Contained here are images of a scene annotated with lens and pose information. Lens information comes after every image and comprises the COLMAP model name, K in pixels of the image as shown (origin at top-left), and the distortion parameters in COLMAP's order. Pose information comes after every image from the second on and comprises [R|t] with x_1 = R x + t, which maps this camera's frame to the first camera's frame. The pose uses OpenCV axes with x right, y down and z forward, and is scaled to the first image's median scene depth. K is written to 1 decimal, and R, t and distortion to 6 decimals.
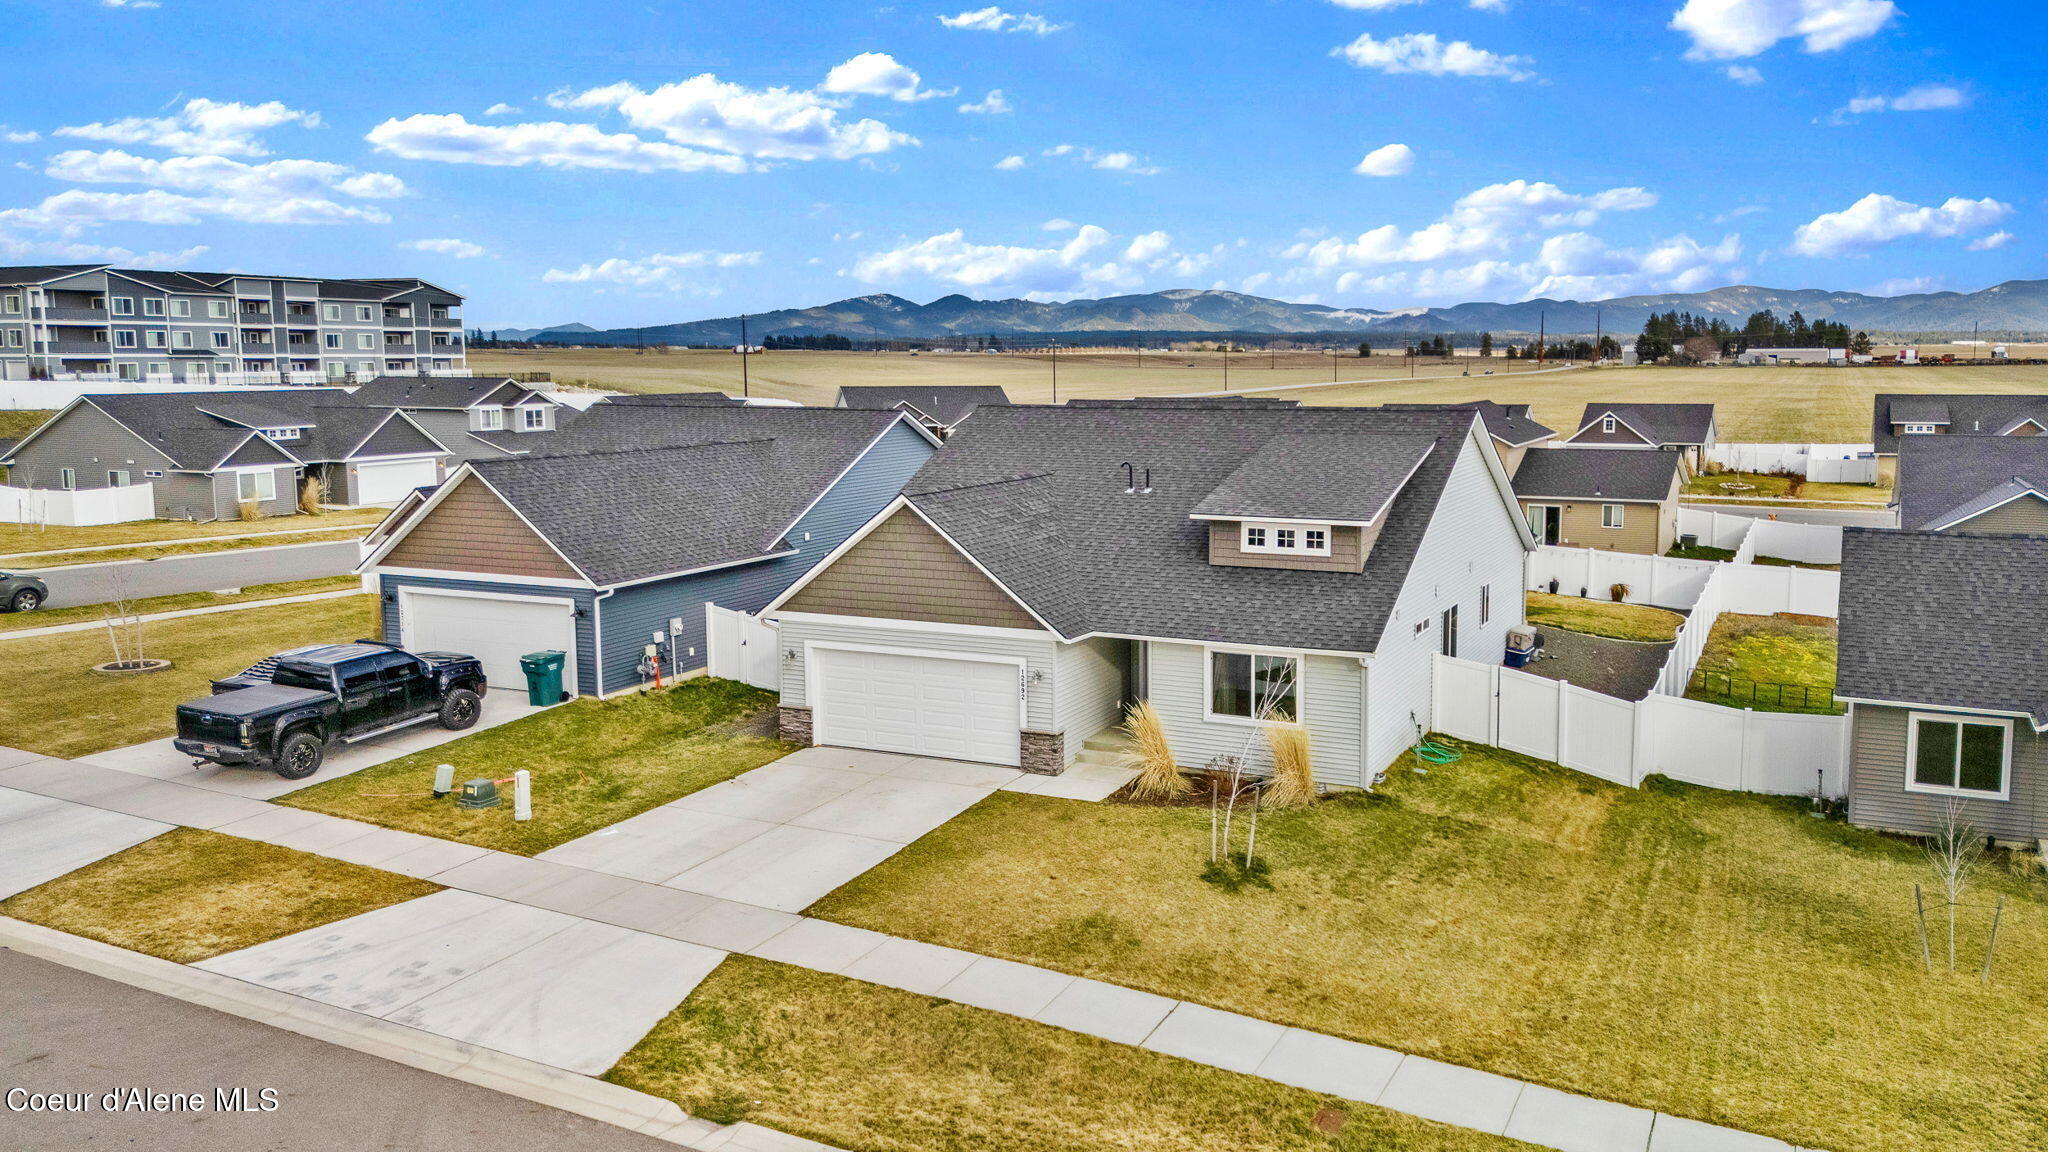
lens RADIAL K [[1552.8, 0, 1168.5], [0, 1552.8, 576.6], [0, 0, 1]] dist [0.065143, -0.031288]
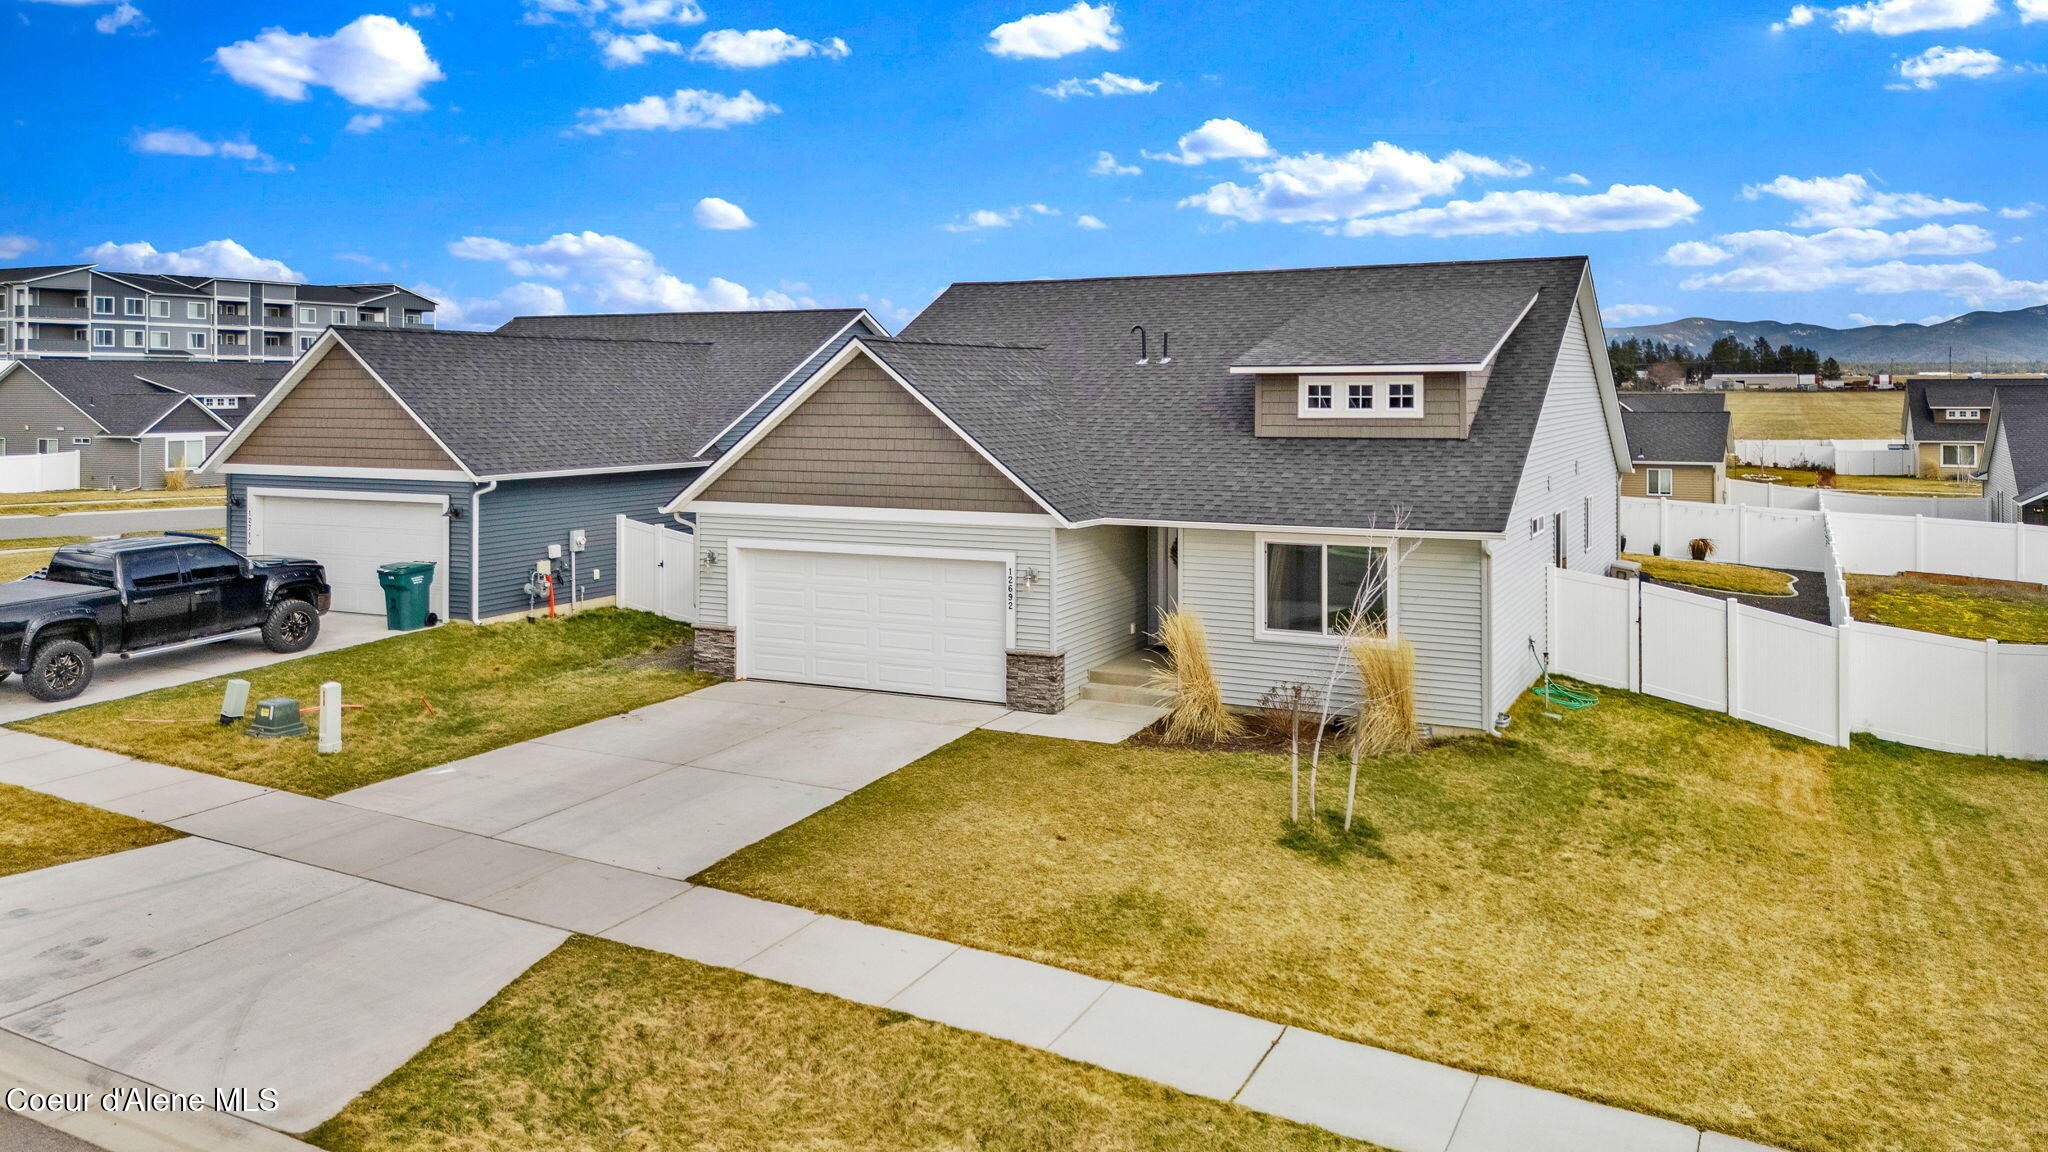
lens RADIAL K [[1549.1, 0, 1039.3], [0, 1549.1, 387.8], [0, 0, 1]] dist [0.040319, -0.018335]
pose [[0.998364, -0.004189, -0.057019, -0.036991], [-0.003742, 0.990386, -0.138281, 0.076845], [0.057050, 0.138269, 0.988750, 0.249984]]
